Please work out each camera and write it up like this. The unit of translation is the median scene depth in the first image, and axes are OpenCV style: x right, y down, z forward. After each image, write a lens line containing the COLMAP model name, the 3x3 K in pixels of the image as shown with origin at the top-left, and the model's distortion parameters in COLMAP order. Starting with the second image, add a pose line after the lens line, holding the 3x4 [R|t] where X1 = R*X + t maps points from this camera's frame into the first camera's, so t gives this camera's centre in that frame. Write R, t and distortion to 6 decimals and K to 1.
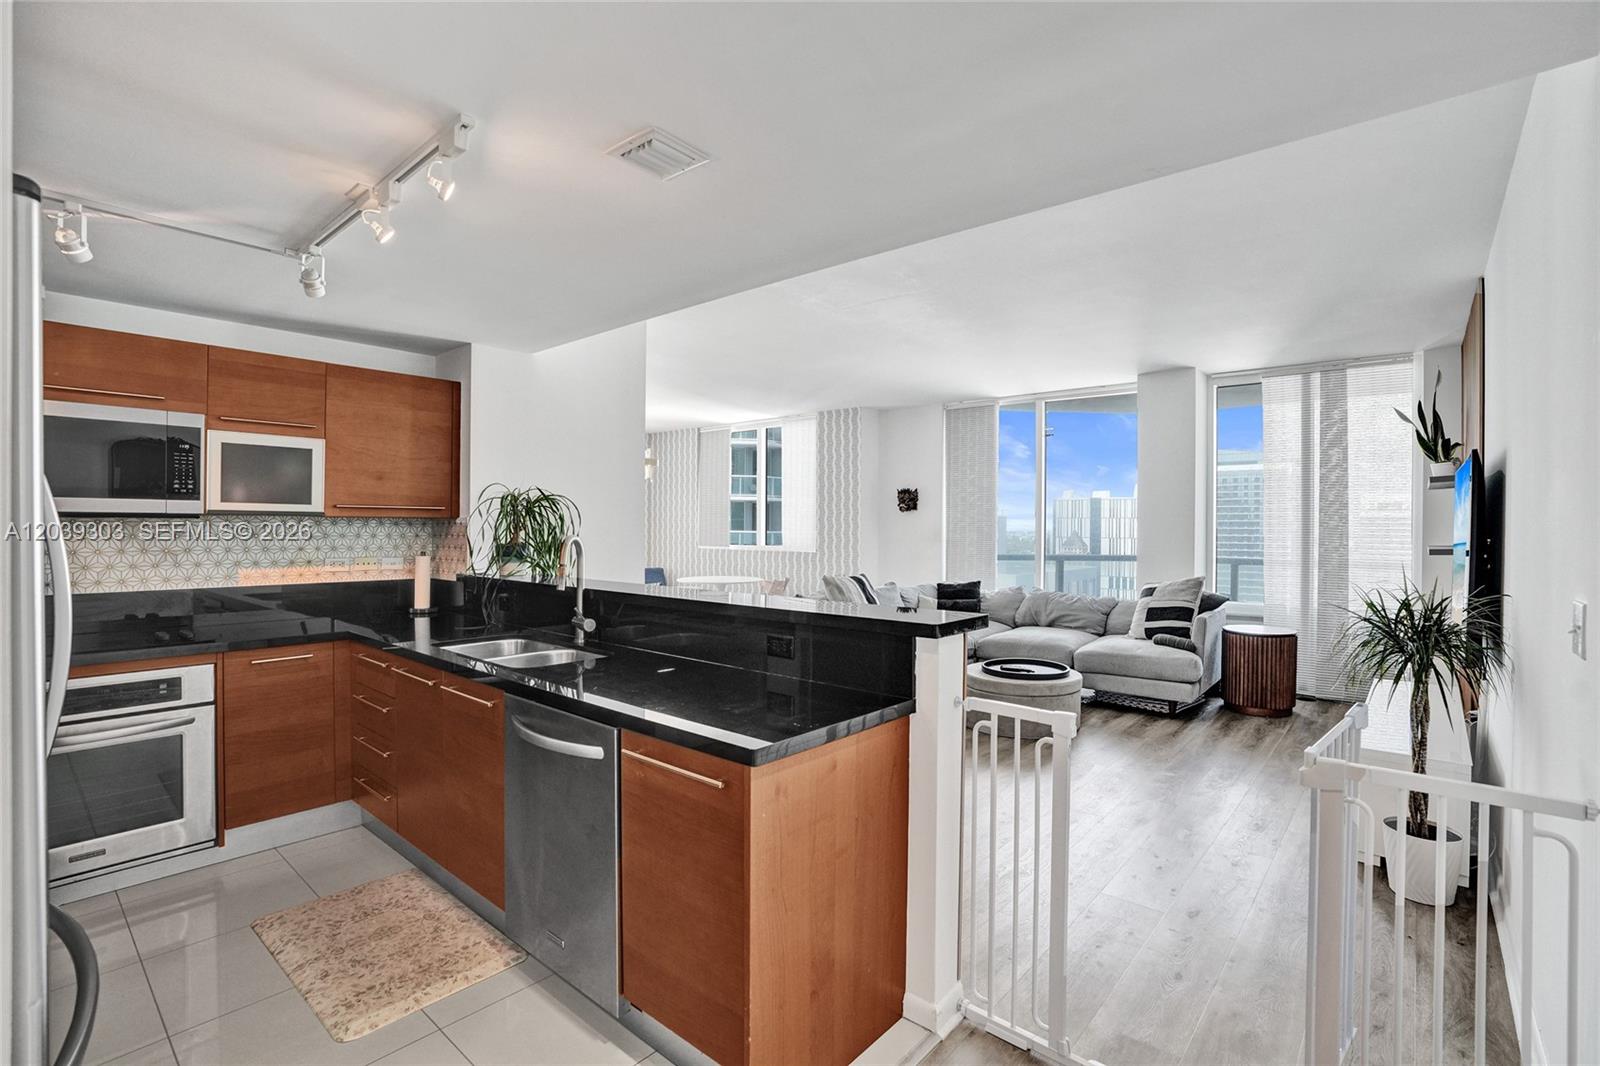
lens RADIAL K [[731.4, 0, 795.9], [0, 731.4, 530.6], [0, 0, 1]] dist [-0.000556, 0.000079]
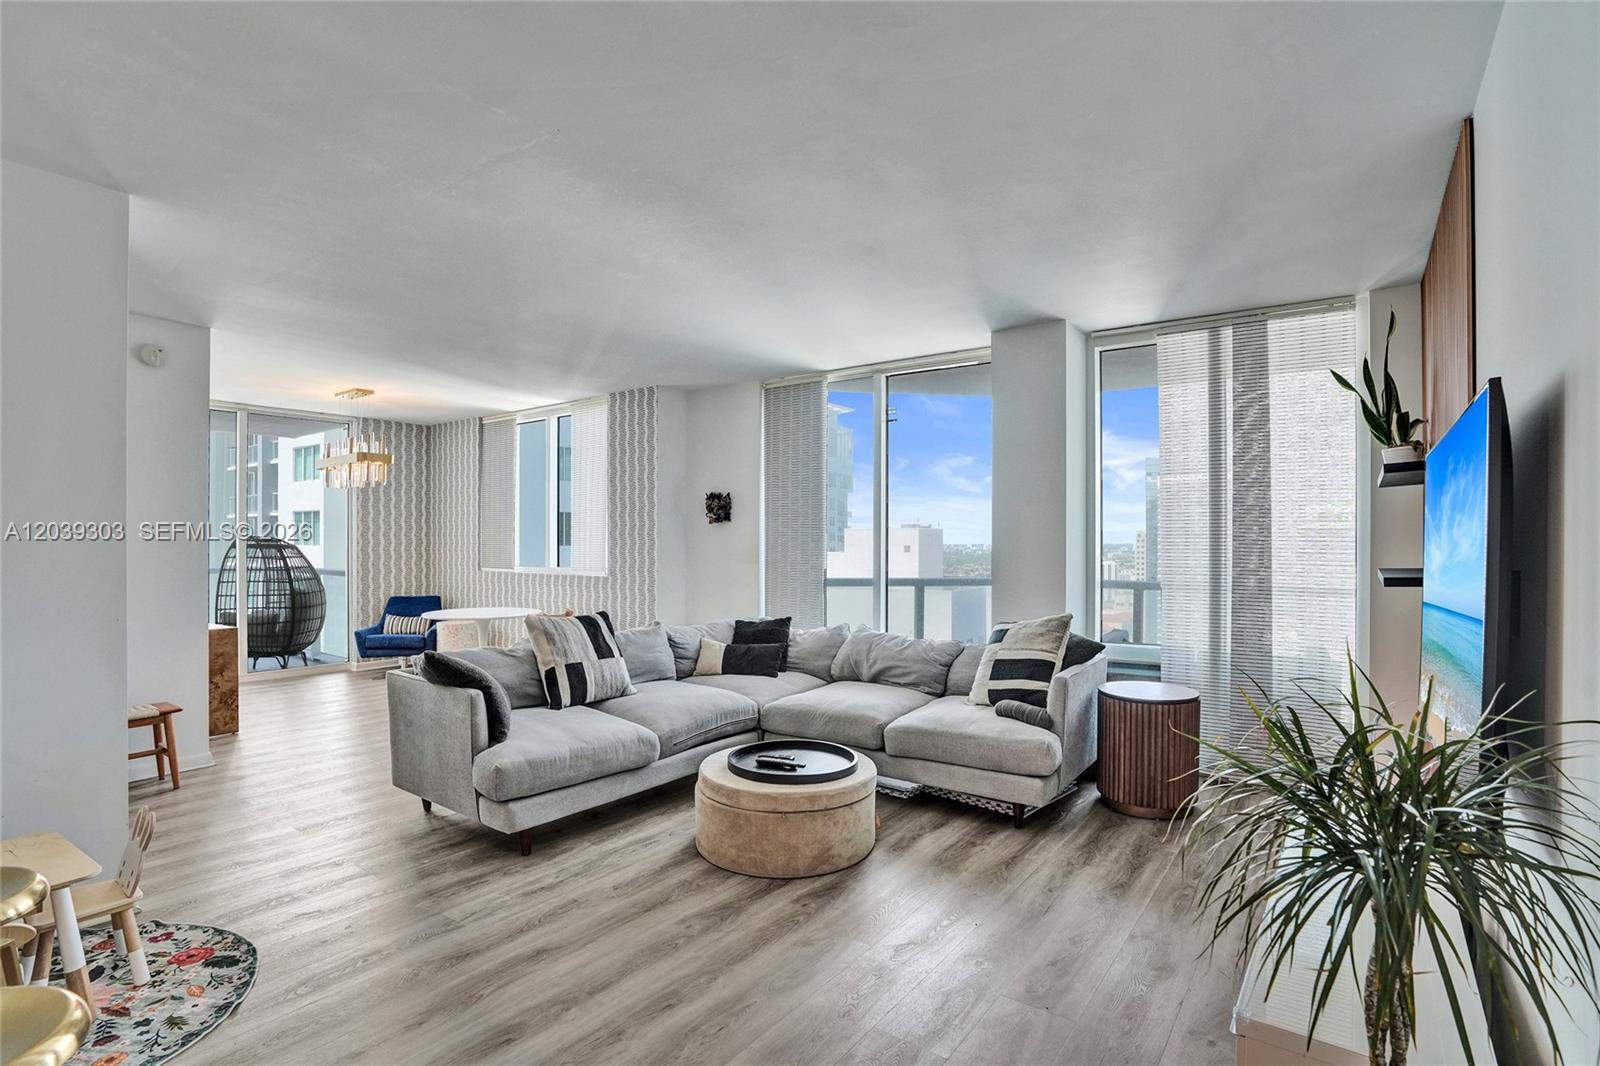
lens RADIAL K [[772.4, 0, 763.6], [0, 772.4, 542.0], [0, 0, 1]] dist [-0.014509, 0.000313]
pose [[0.998933, -0.004984, 0.045908, 0.220603], [0.005153, 0.999980, -0.003566, -0.004233], [-0.045889, 0.003798, 0.998939, 0.267874]]
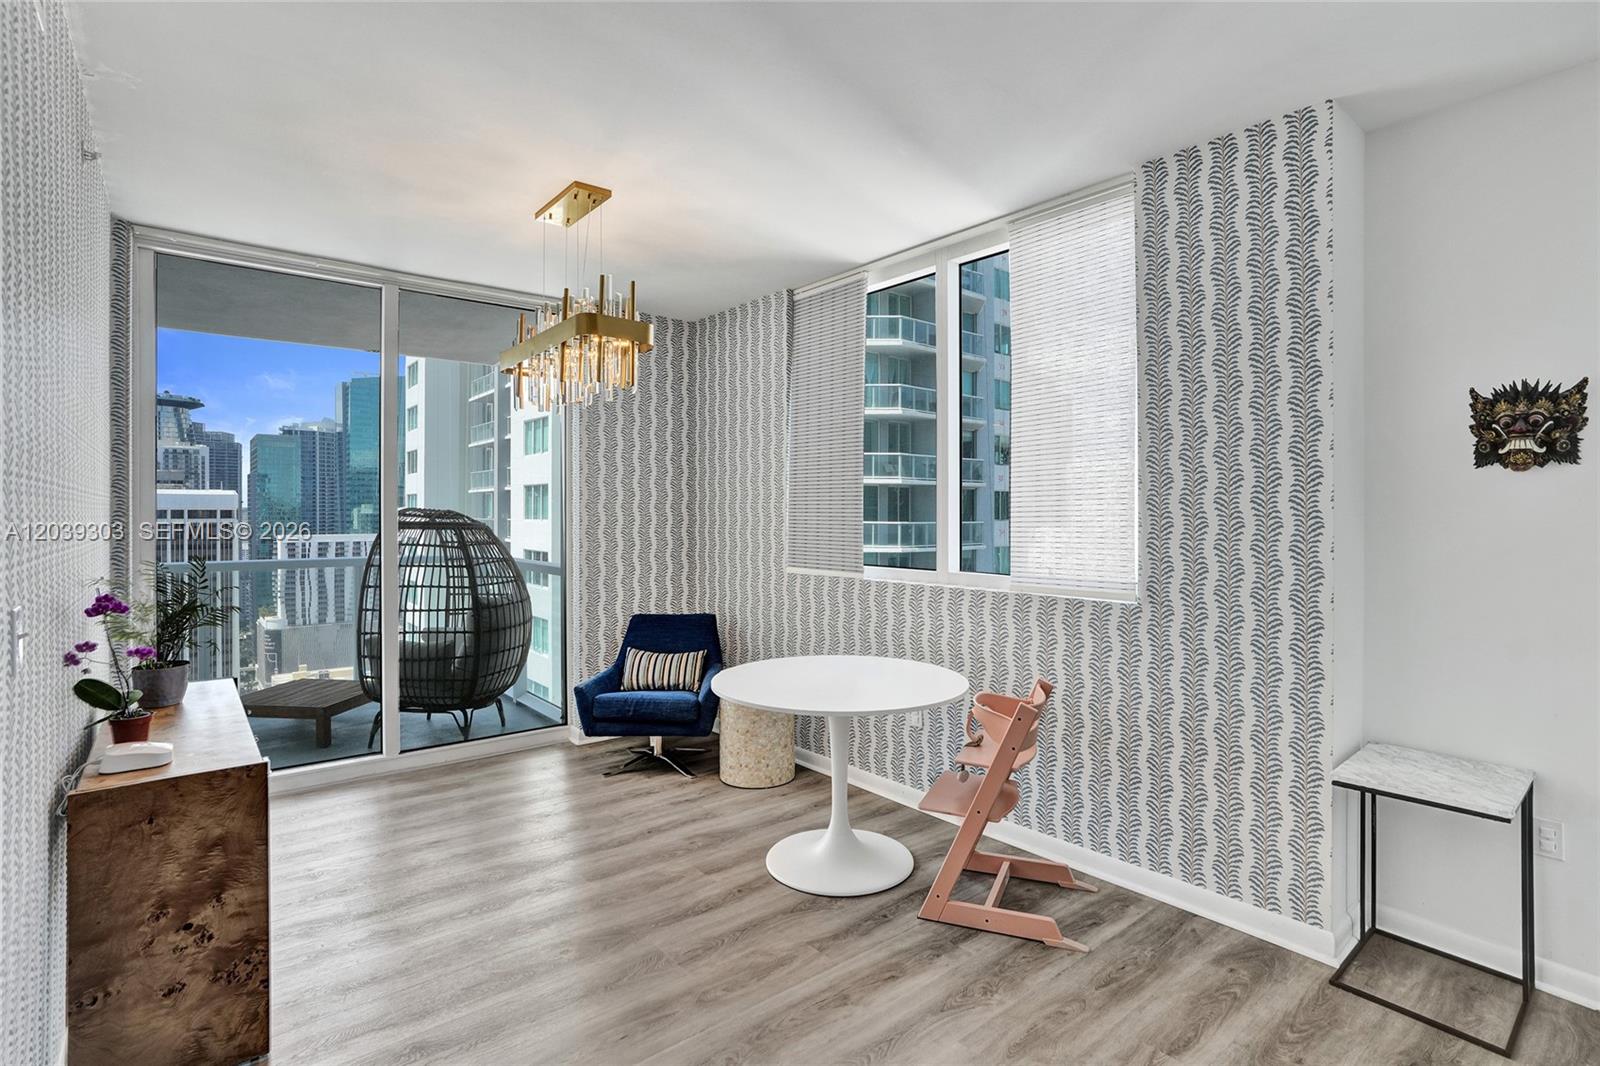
lens RADIAL K [[774.1, 0, 814.3], [0, 774.1, 516.6], [0, 0, 1]] dist [-0.030008, 0.000052]
pose [[0.988800, -0.003324, -0.149207, -0.088194], [0.002799, 0.999989, -0.003731, -0.011410], [0.149218, 0.003272, 0.988799, 0.932938]]
